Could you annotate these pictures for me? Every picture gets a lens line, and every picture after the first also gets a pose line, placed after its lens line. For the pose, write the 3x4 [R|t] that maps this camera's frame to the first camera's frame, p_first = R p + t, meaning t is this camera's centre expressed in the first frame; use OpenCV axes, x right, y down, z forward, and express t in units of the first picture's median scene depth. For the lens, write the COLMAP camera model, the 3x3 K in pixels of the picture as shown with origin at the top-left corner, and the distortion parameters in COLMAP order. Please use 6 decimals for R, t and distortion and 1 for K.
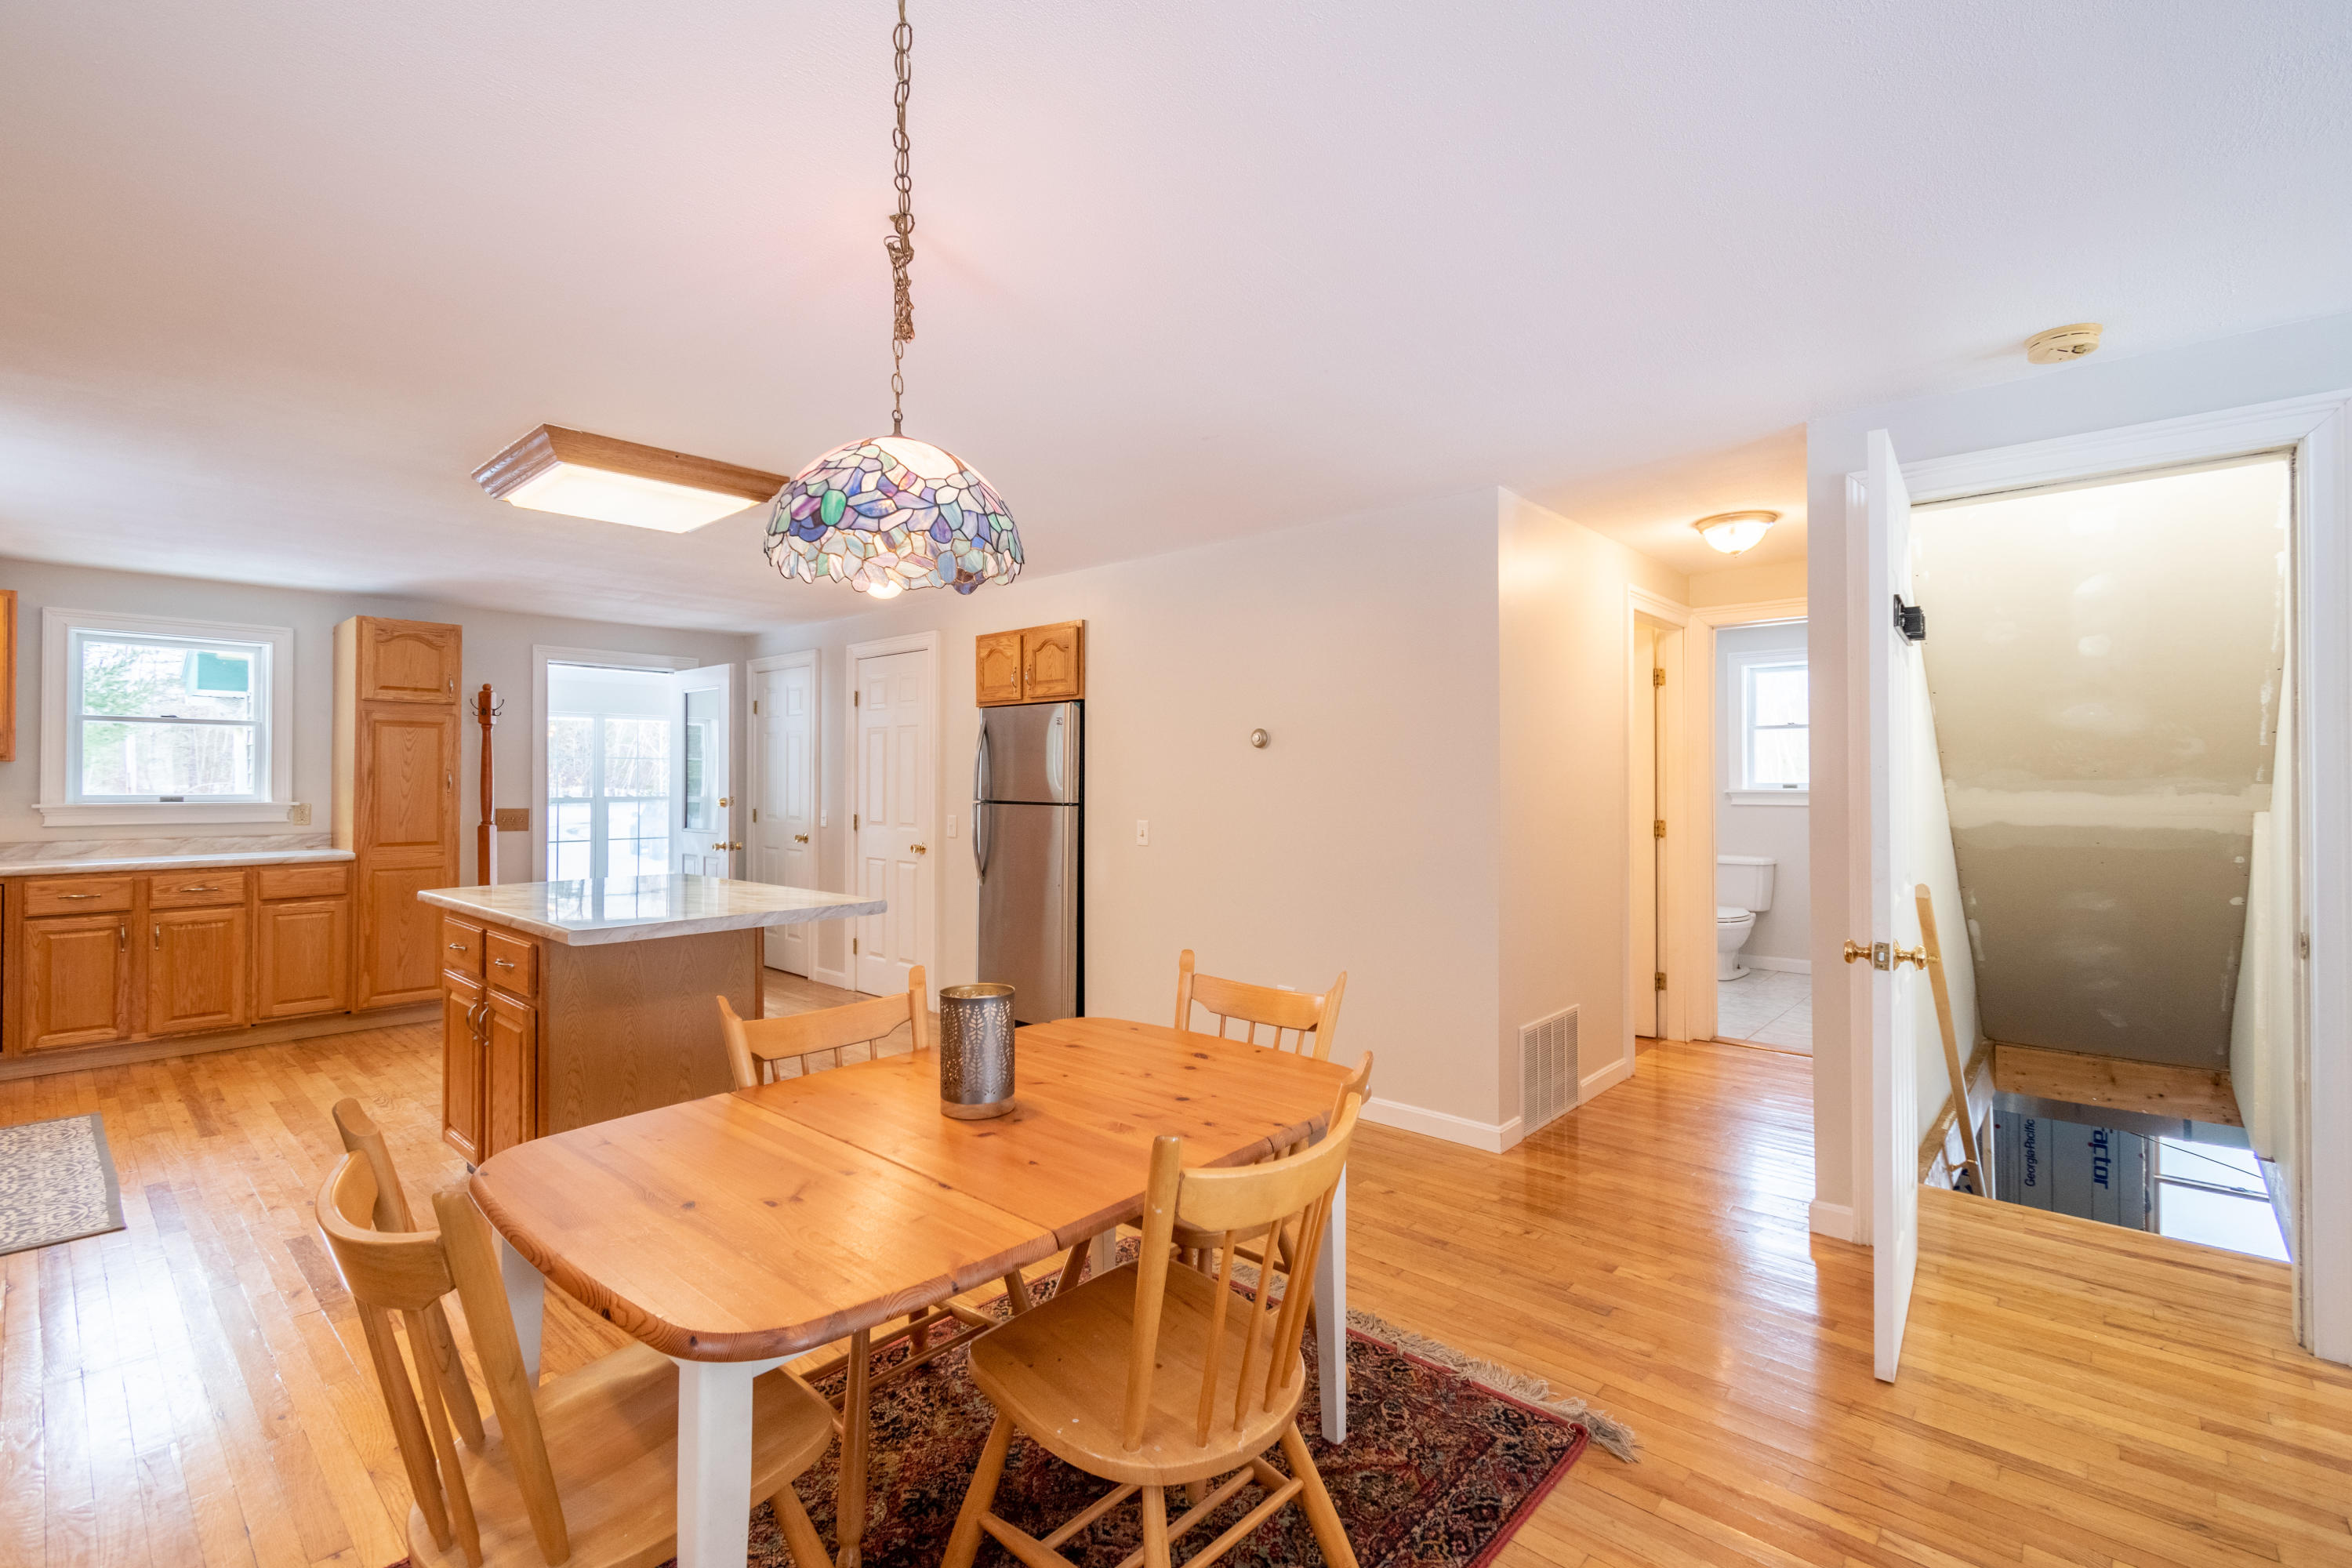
lens RADIAL K [[1058.0, 0, 1169.7], [0, 1058.0, 779.0], [0, 0, 1]] dist [0.001490, -0.000007]
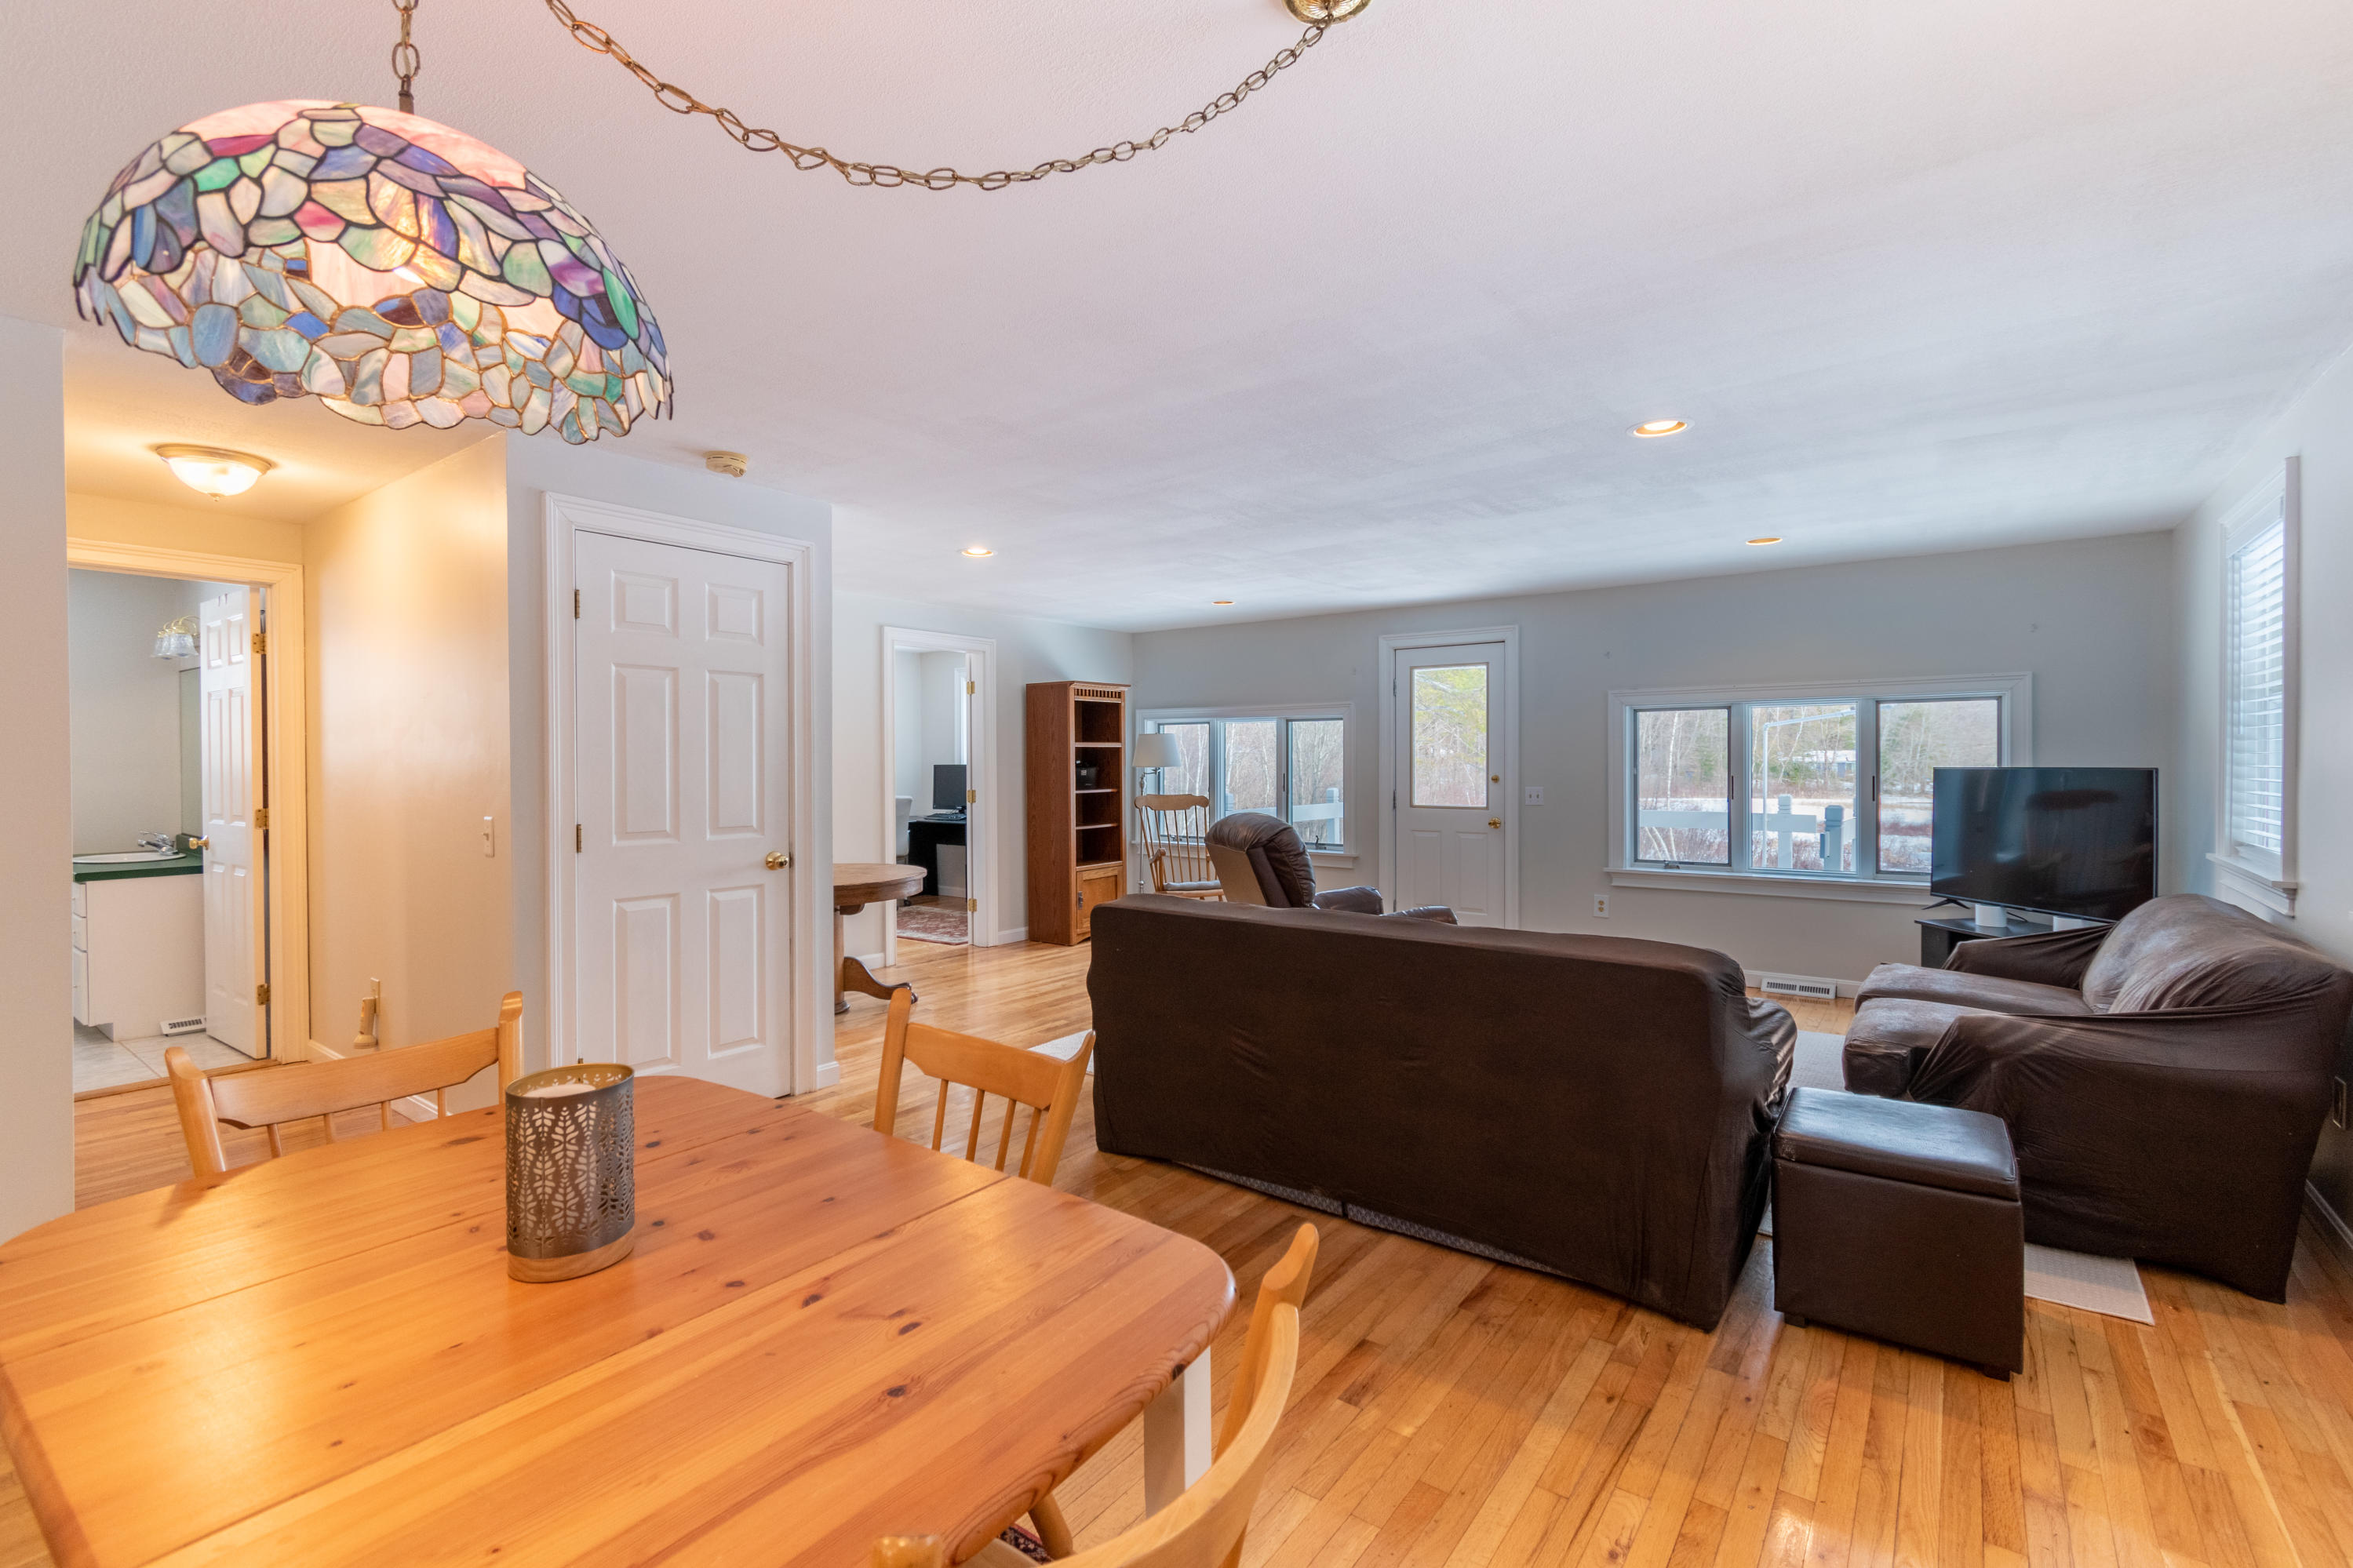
lens RADIAL K [[1058.3, 0, 1175.3], [0, 1058.3, 775.4], [0, 0, 1]] dist [0.001490, -0.000007]
pose [[-0.115542, -0.012141, 0.993228, -0.767386], [-0.004297, 0.999922, 0.011723, 0.001070], [-0.993293, -0.002914, -0.115586, 0.608678]]
